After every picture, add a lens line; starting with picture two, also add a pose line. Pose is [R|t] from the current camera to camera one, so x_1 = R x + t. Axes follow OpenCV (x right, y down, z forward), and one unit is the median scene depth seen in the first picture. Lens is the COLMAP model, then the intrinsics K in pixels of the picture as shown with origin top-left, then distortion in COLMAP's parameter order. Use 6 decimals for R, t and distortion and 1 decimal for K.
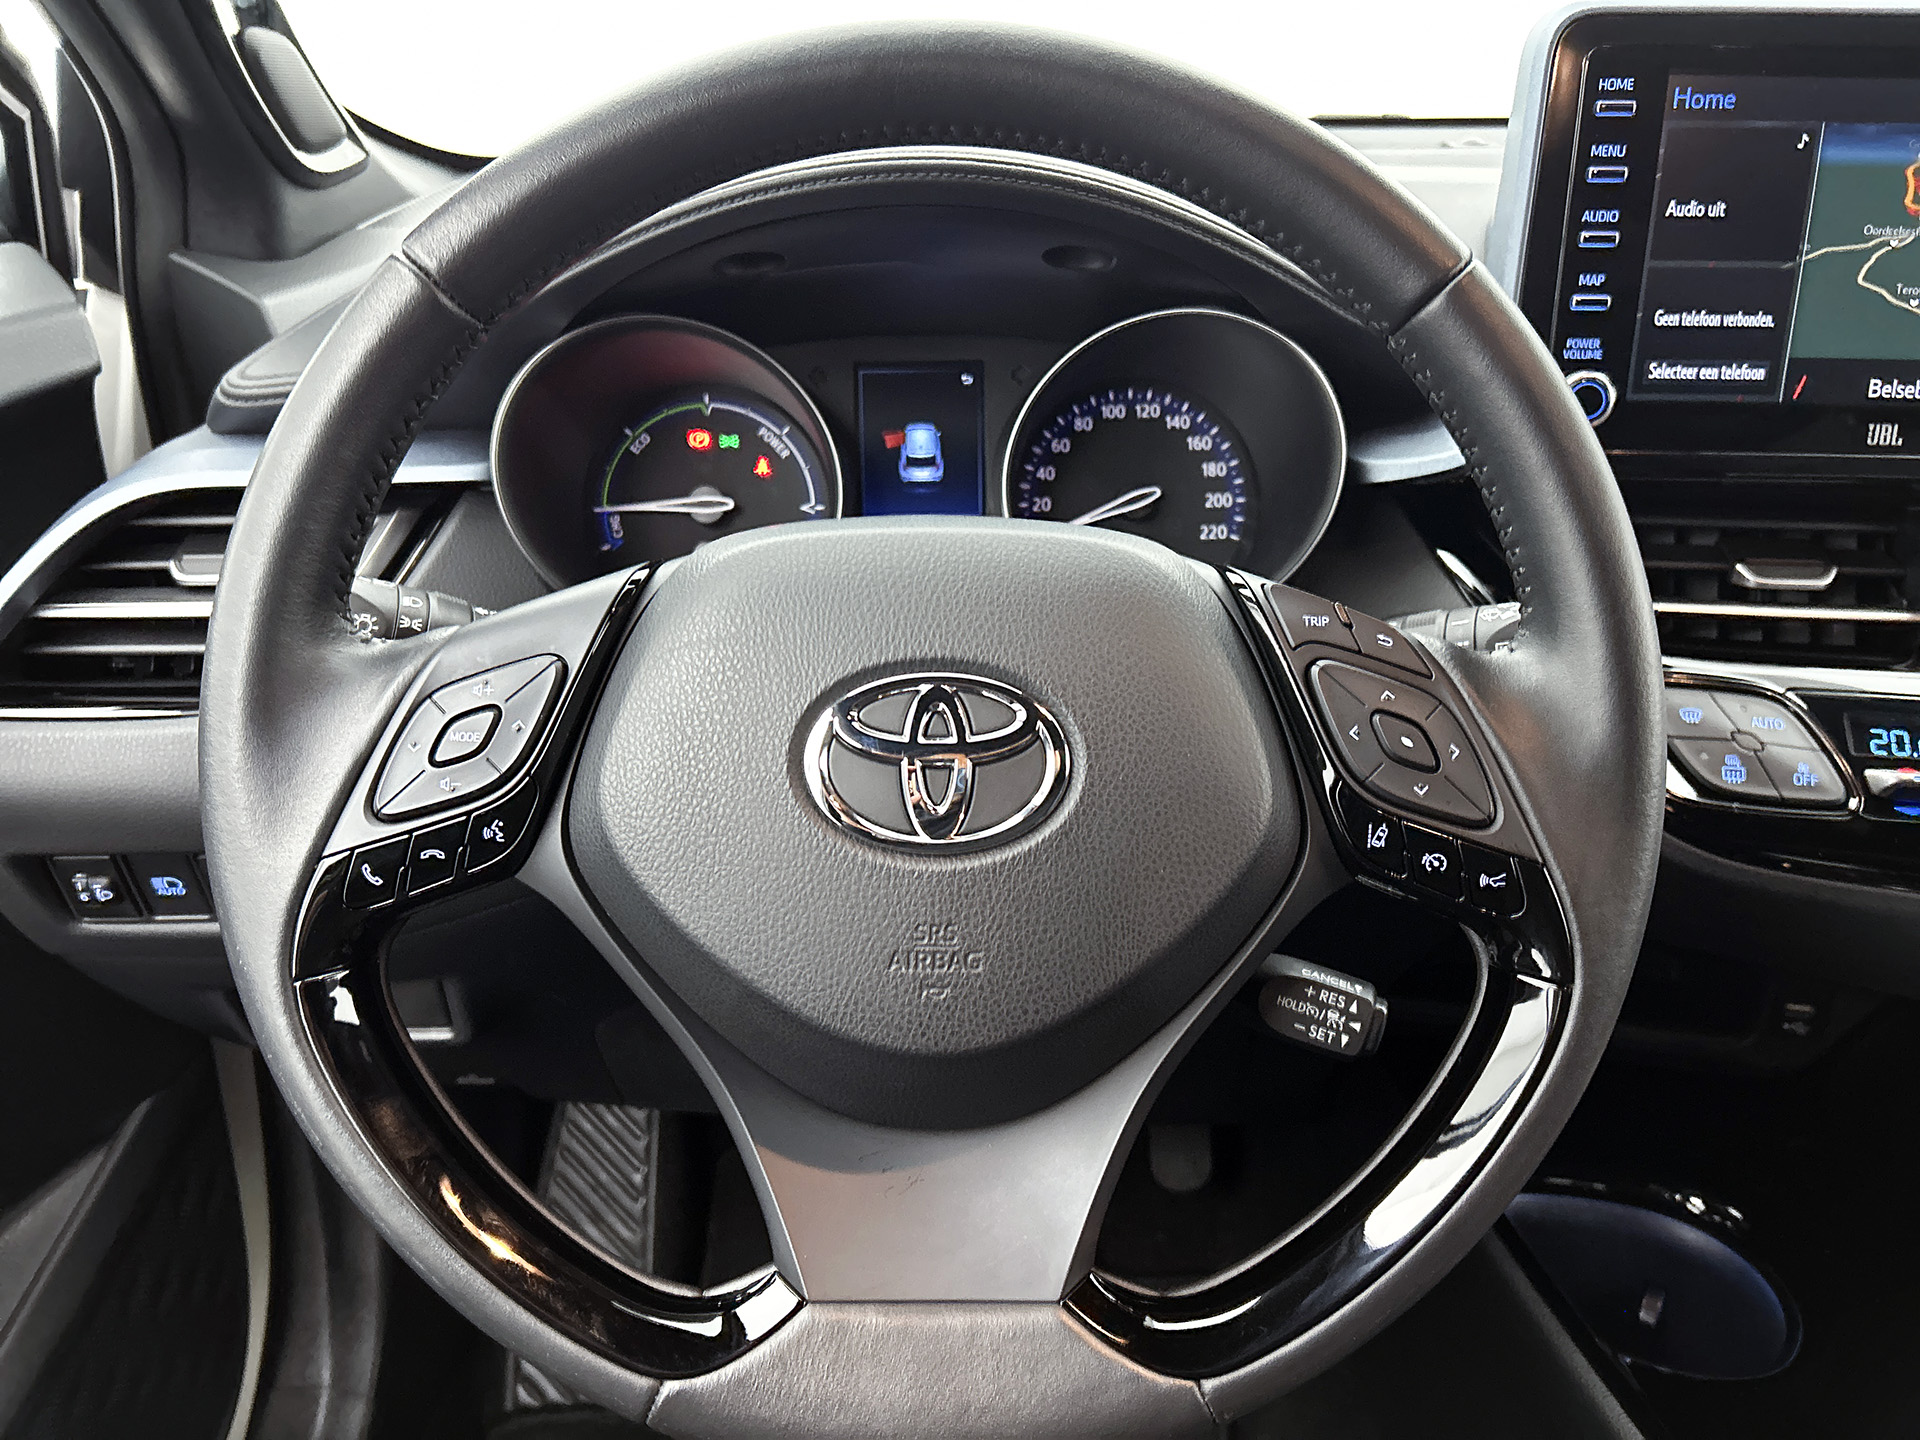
lens RADIAL K [[1495.1, 0, 959.8], [0, 1495.1, 732.2], [0, 0, 1]] dist [0.073632, -0.089203]
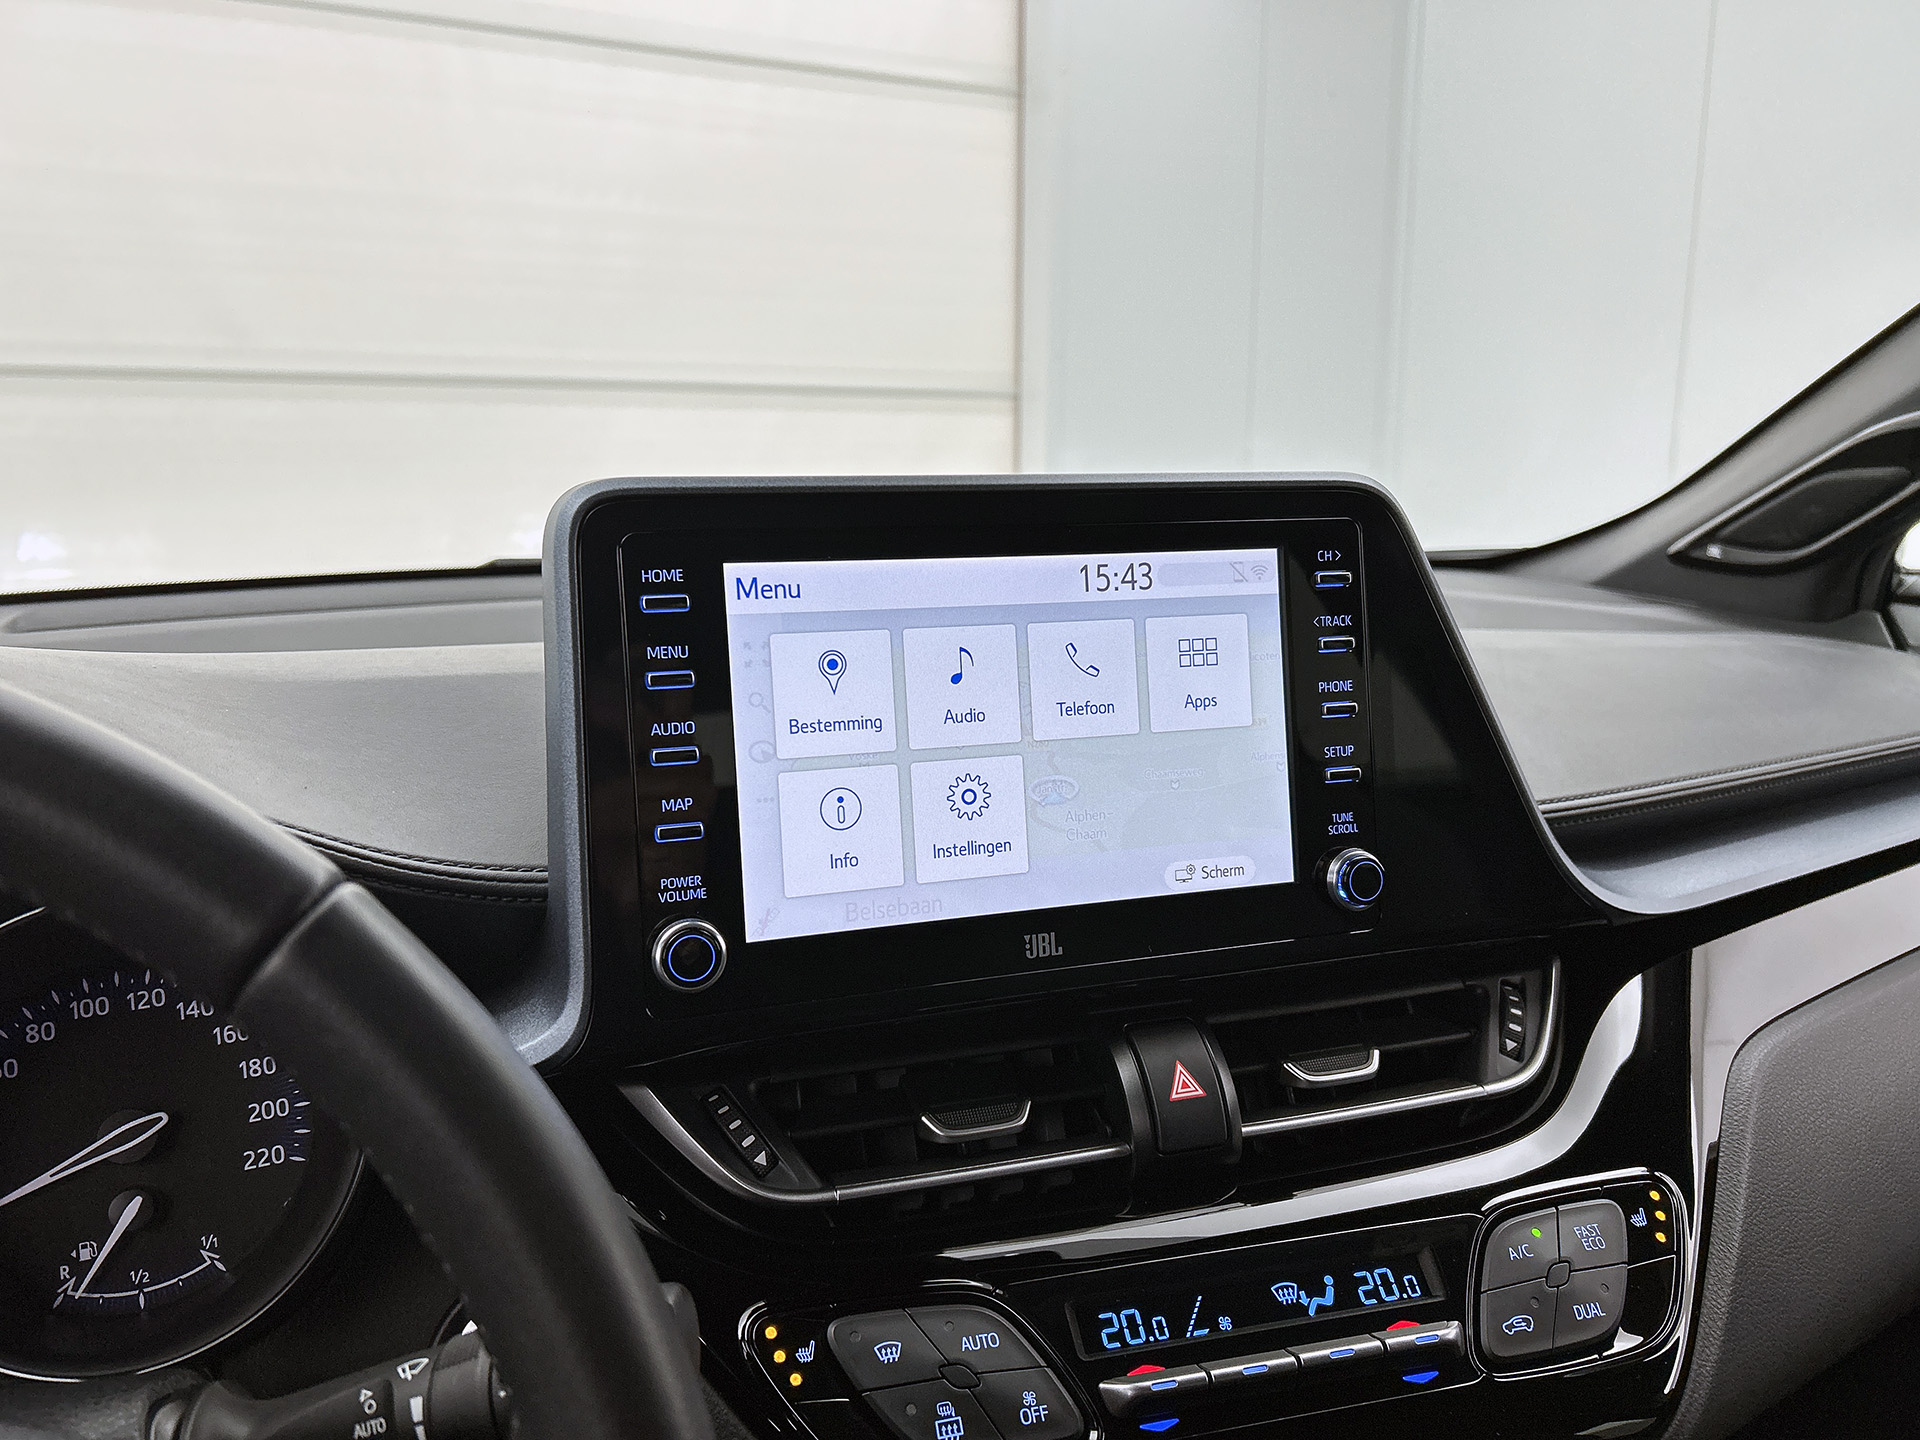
lens RADIAL K [[1480.6, 0, 969.0], [0, 1480.6, 714.4], [0, 0, 1]] dist [0.028359, -0.042724]
pose [[0.909321, -0.071602, 0.409889, 0.240835], [0.176410, 0.958509, -0.223918, -0.142932], [-0.376850, 0.275922, 0.884224, 0.246059]]
